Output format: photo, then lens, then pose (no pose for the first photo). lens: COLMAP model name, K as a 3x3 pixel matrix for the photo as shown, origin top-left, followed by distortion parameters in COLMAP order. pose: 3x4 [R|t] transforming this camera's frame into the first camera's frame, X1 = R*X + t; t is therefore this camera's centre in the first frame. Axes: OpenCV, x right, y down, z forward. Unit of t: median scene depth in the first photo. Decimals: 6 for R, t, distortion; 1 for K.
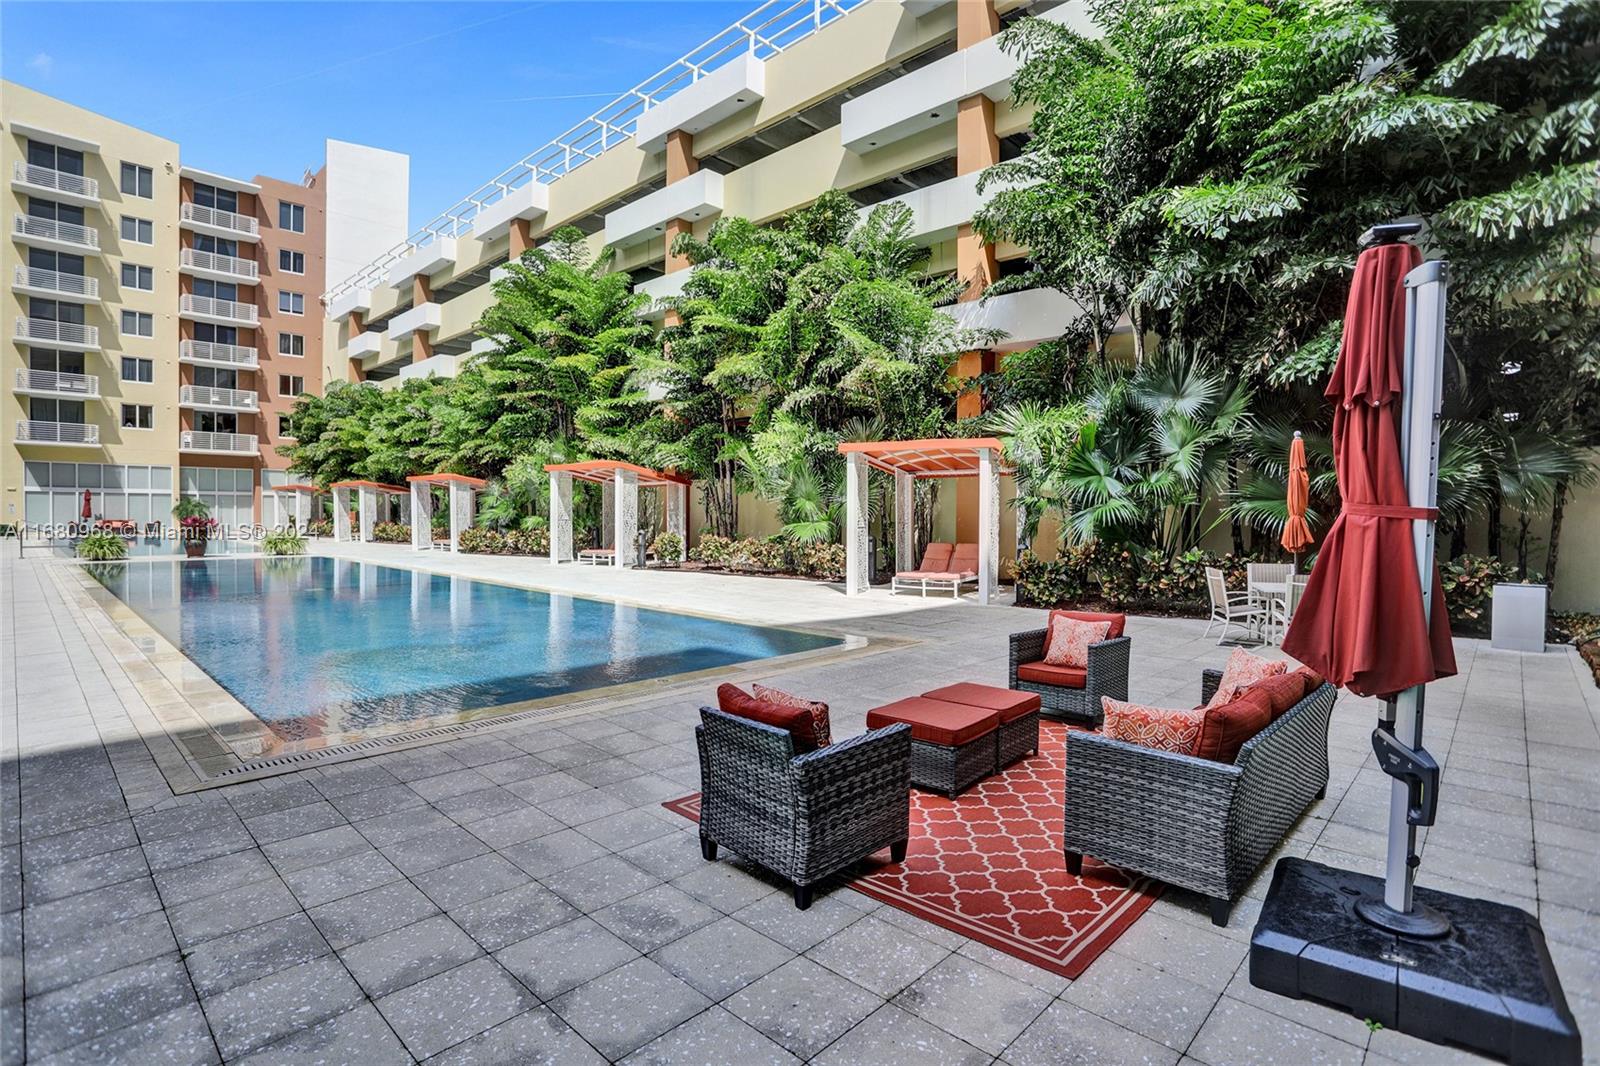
lens RADIAL K [[764.5, 0, 795.2], [0, 764.5, 519.0], [0, 0, 1]] dist [-0.023667, 0.006280]
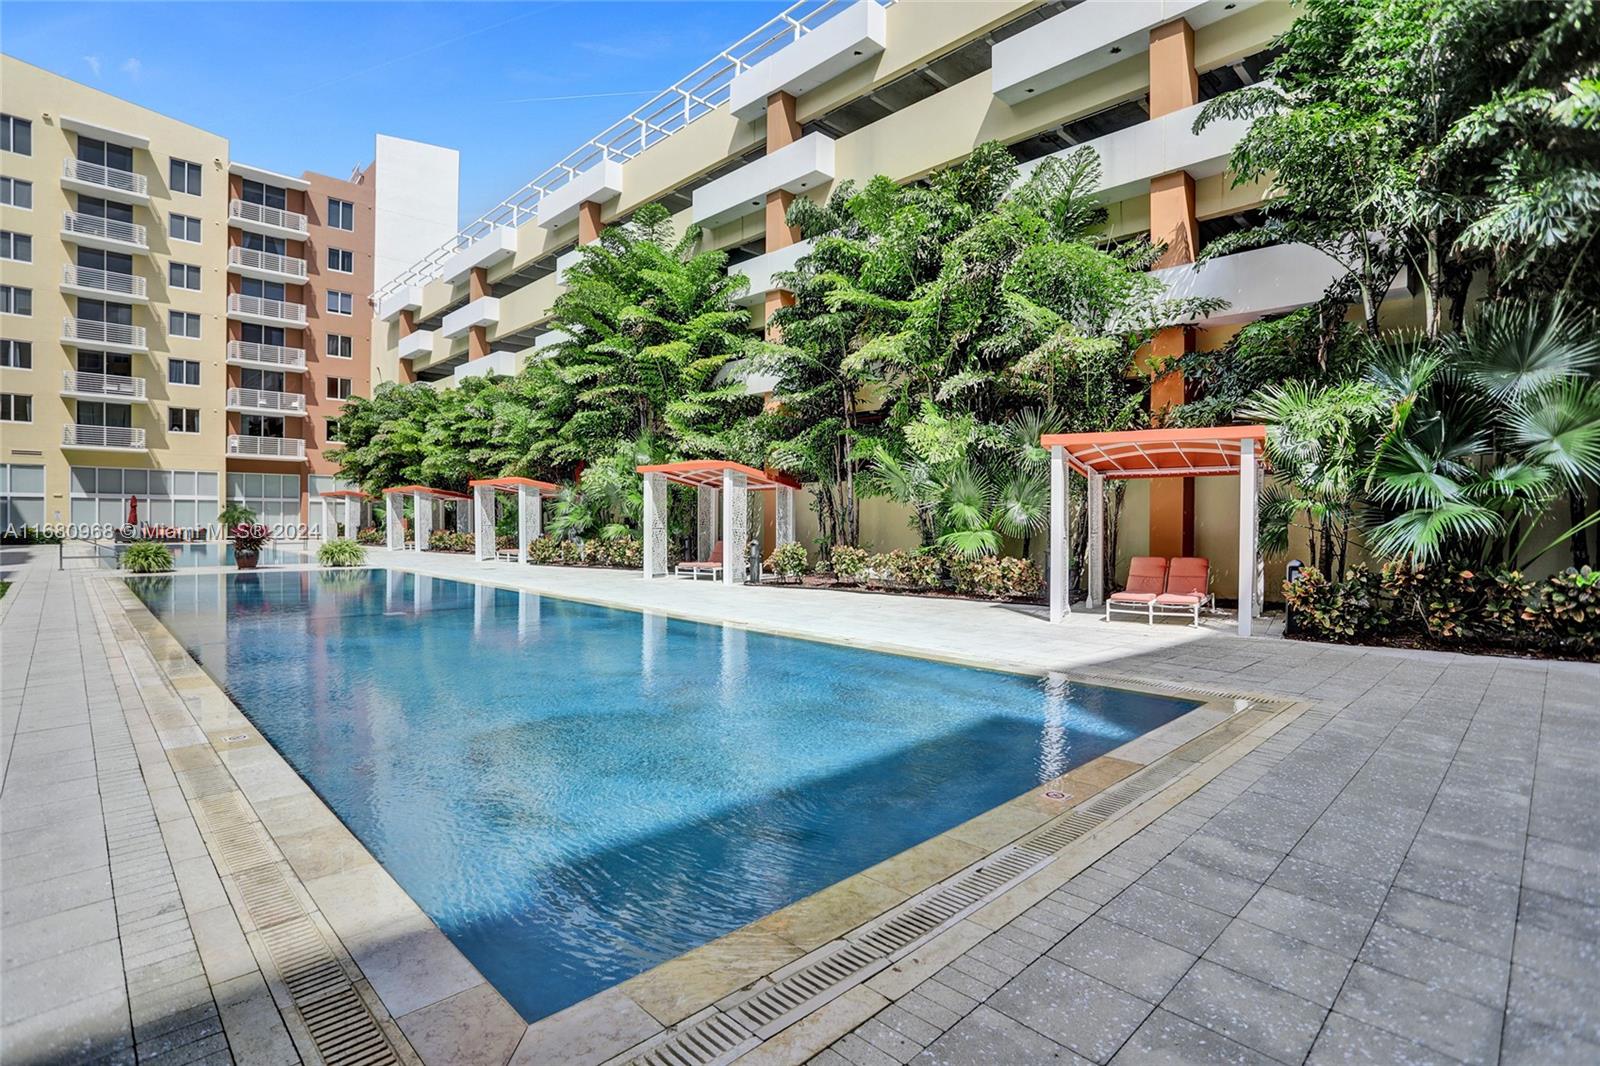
lens RADIAL K [[808.2, 0, 838.8], [0, 808.2, 516.8], [0, 0, 1]] dist [-0.023929, 0.002979]
pose [[0.999583, -0.002265, -0.028771, -0.059516], [0.001958, 0.999941, -0.010707, -0.001536], [0.028794, 0.010646, 0.999529, 0.063133]]
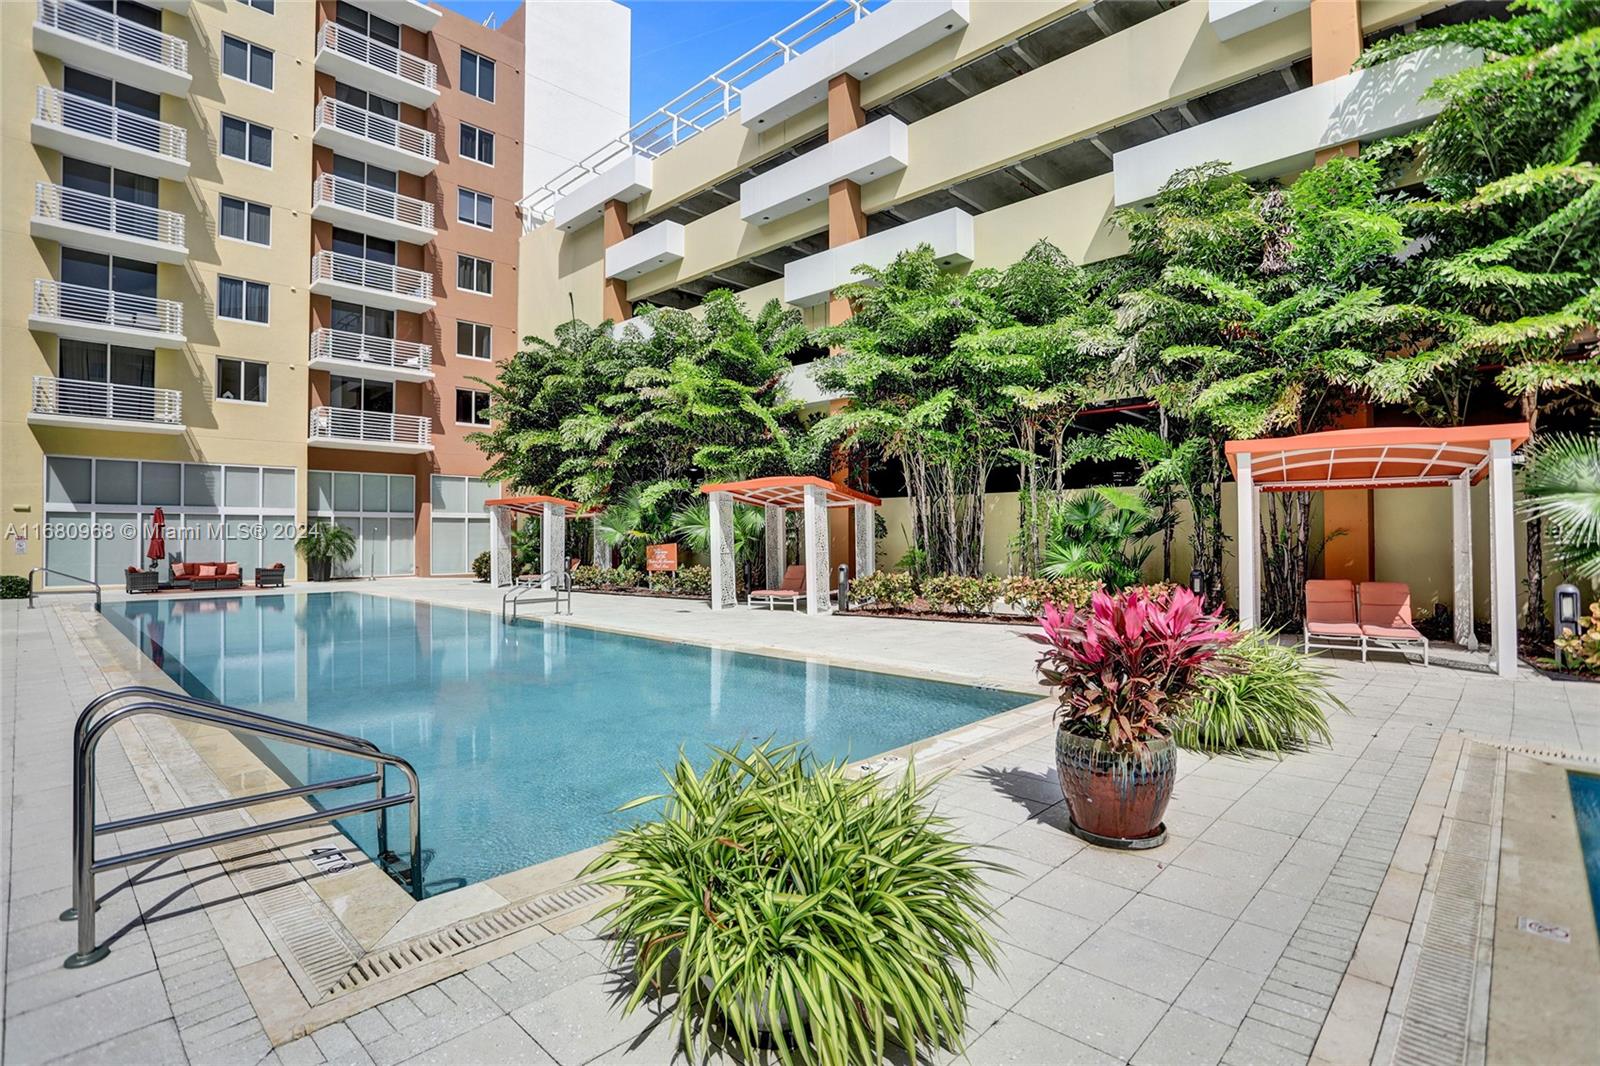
lens RADIAL K [[764.5, 0, 802.8], [0, 764.5, 523.9], [0, 0, 1]] dist [-0.023667, 0.006280]
pose [[0.999971, -0.007581, -0.000259, -0.350804], [0.007571, 0.999551, -0.029003, -0.005619], [0.000479, 0.029000, 0.999579, 0.335874]]
